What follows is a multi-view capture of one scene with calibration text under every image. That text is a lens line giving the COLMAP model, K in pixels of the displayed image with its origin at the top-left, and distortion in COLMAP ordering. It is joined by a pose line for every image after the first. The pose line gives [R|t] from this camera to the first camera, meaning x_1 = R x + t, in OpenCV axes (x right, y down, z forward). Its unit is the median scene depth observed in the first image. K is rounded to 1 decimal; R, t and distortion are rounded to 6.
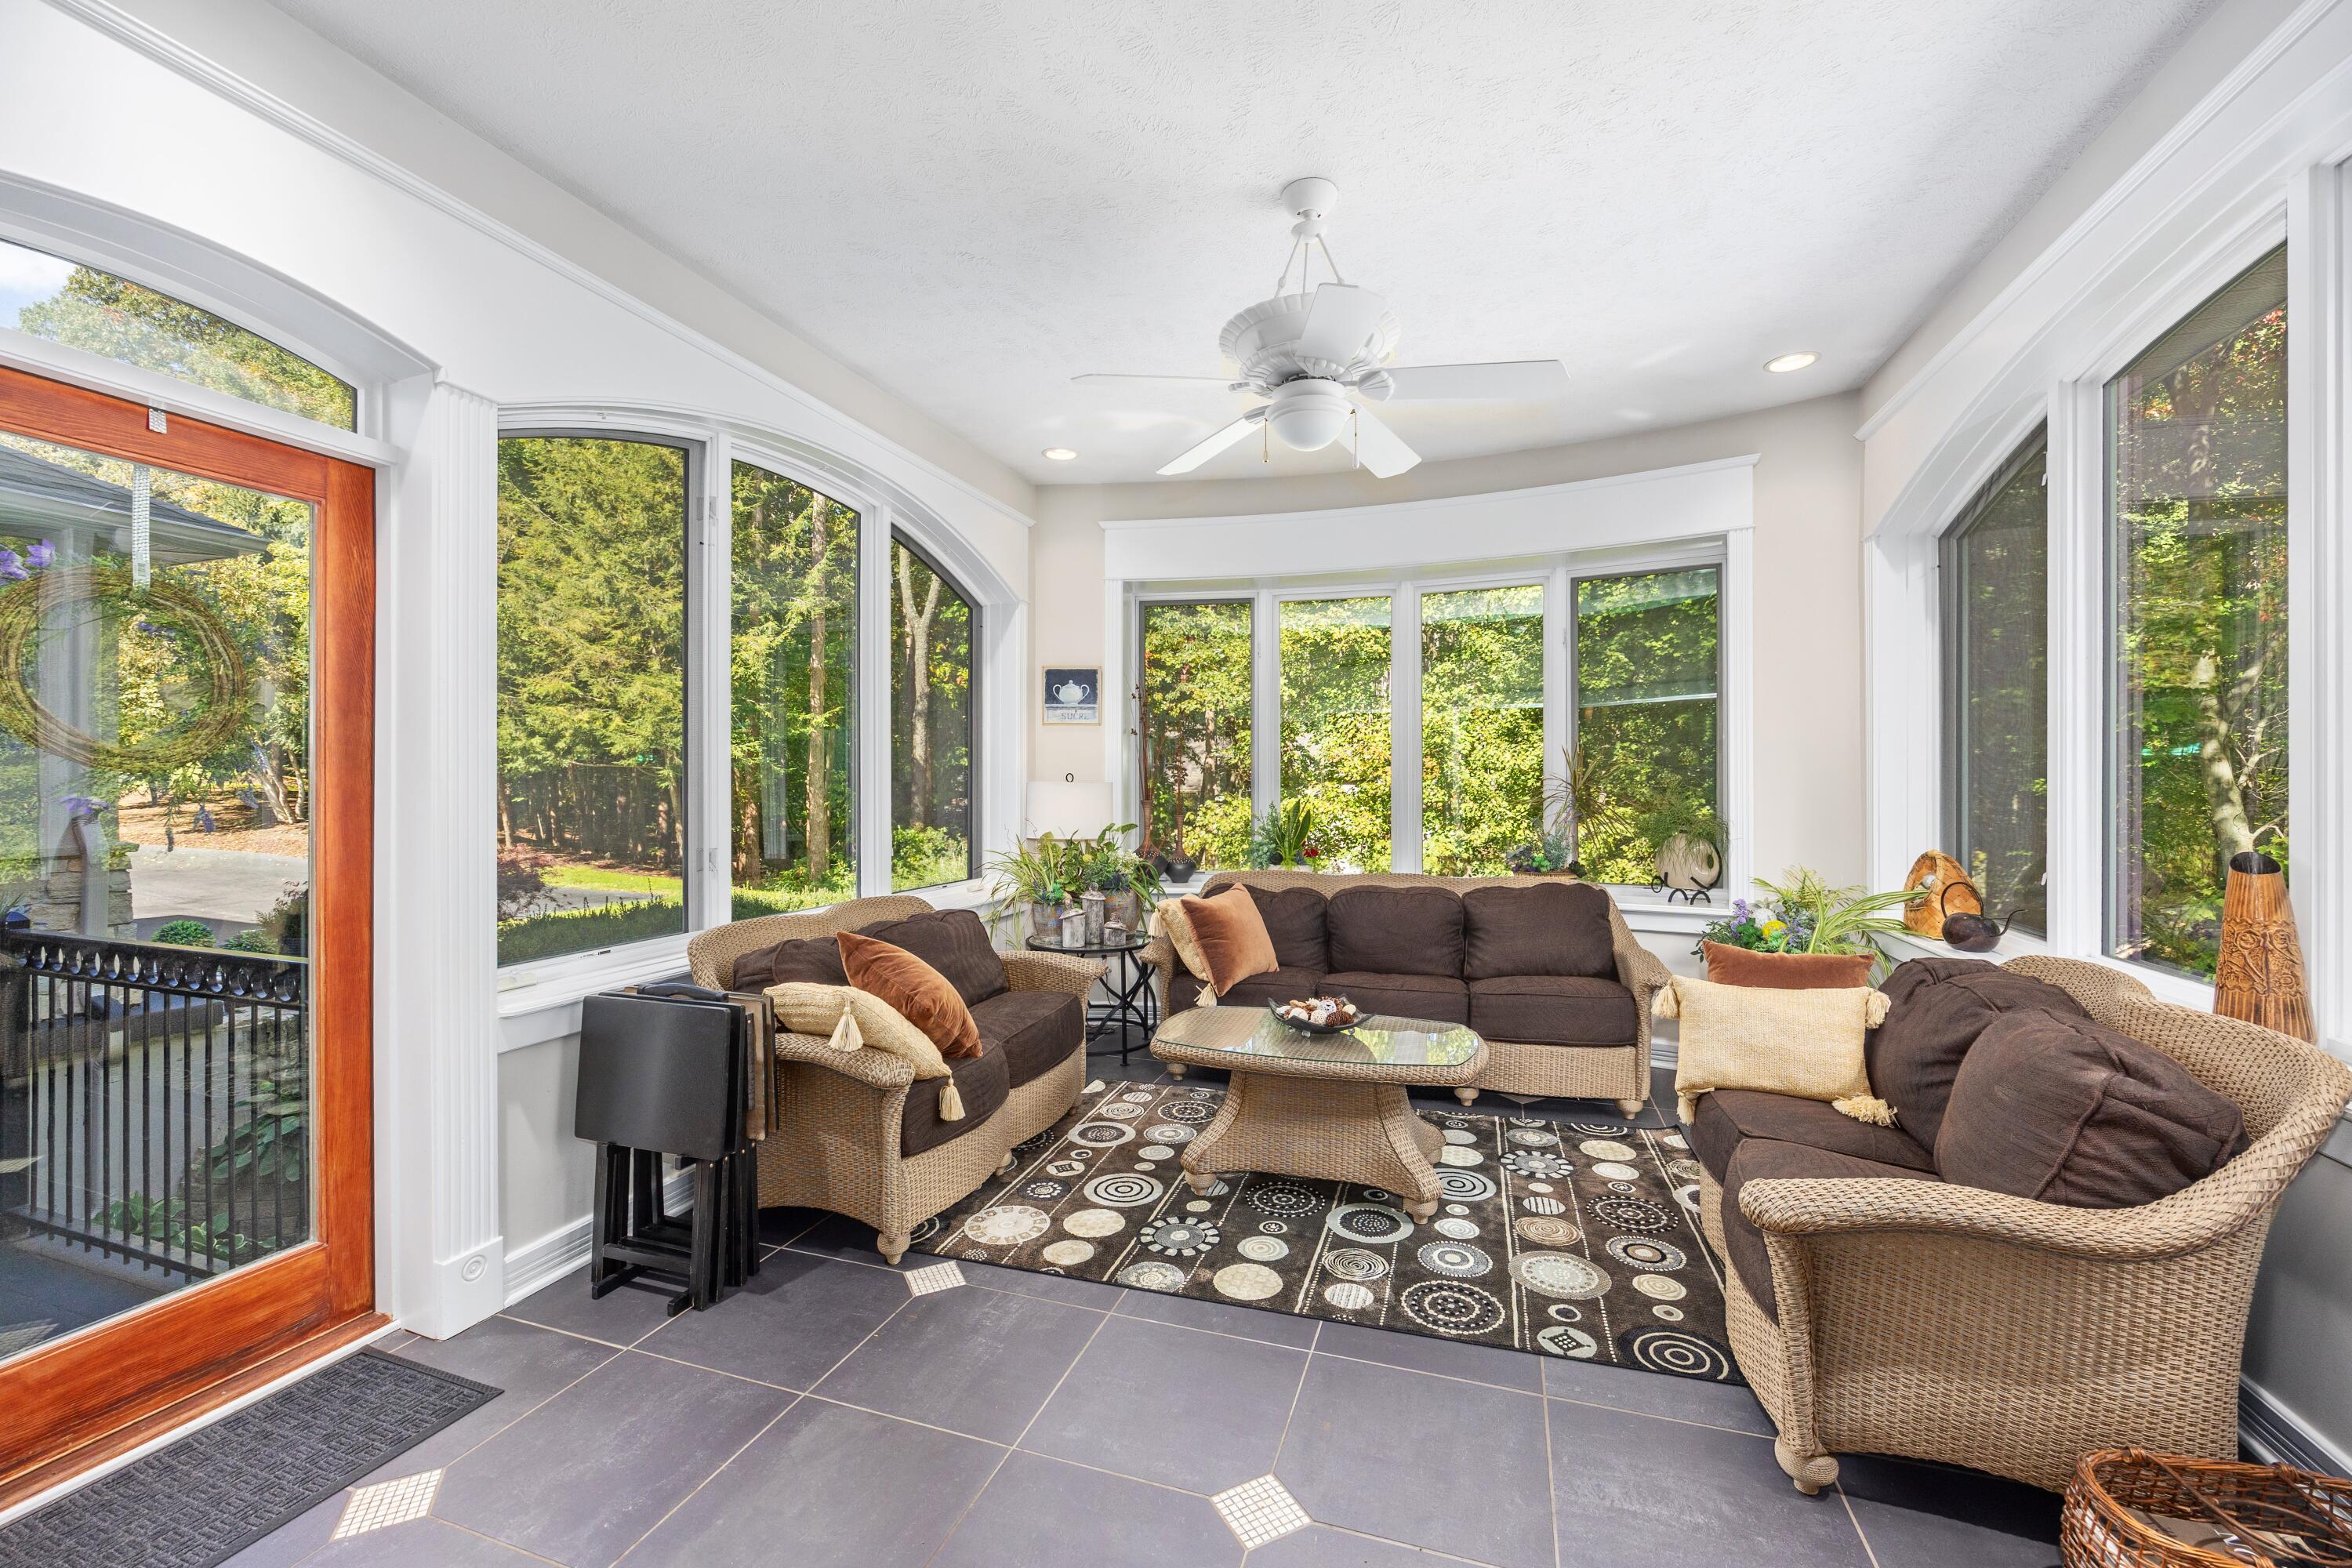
lens RADIAL K [[938.6, 0, 1211.8], [0, 938.6, 783.7], [0, 0, 1]] dist [-0.010474, 0.001586]
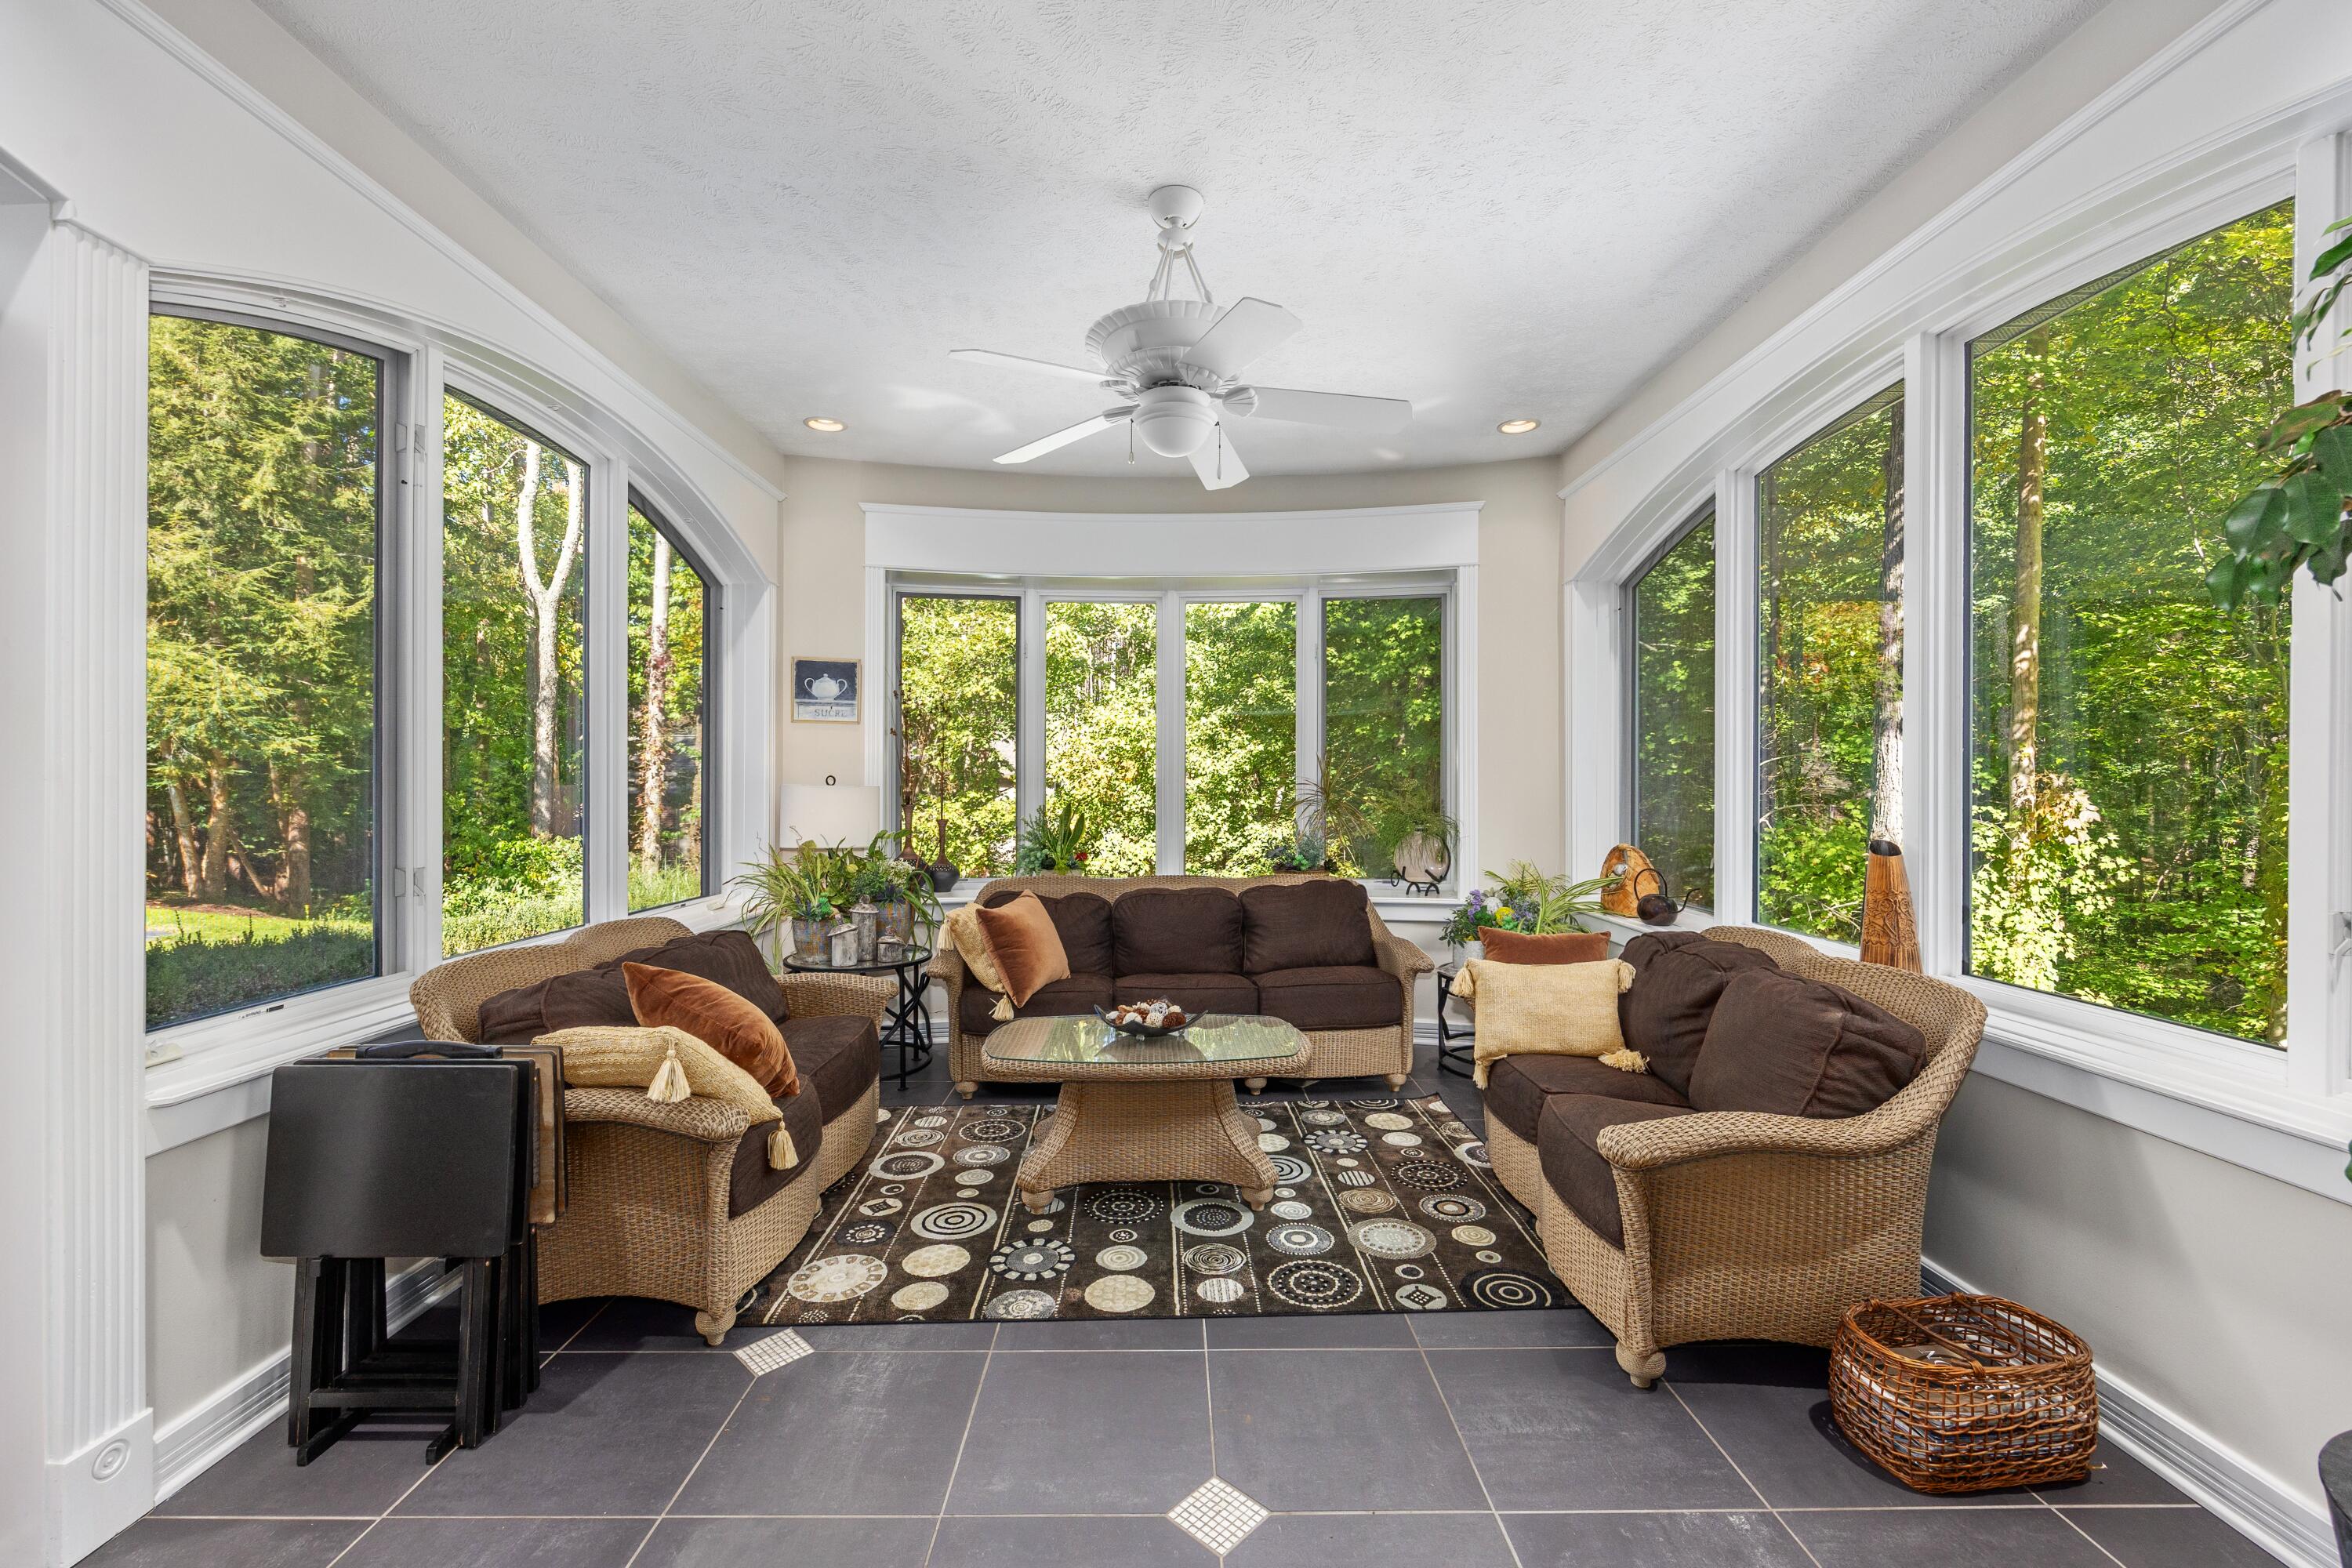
lens RADIAL K [[938.6, 0, 1191.4], [0, 938.6, 786.6], [0, 0, 1]] dist [-0.010474, 0.001586]
pose [[0.945174, 0.002196, 0.326561, -0.203240], [-0.001921, 0.999997, -0.001165, -0.000056], [-0.326563, 0.000474, 0.945175, 0.043610]]
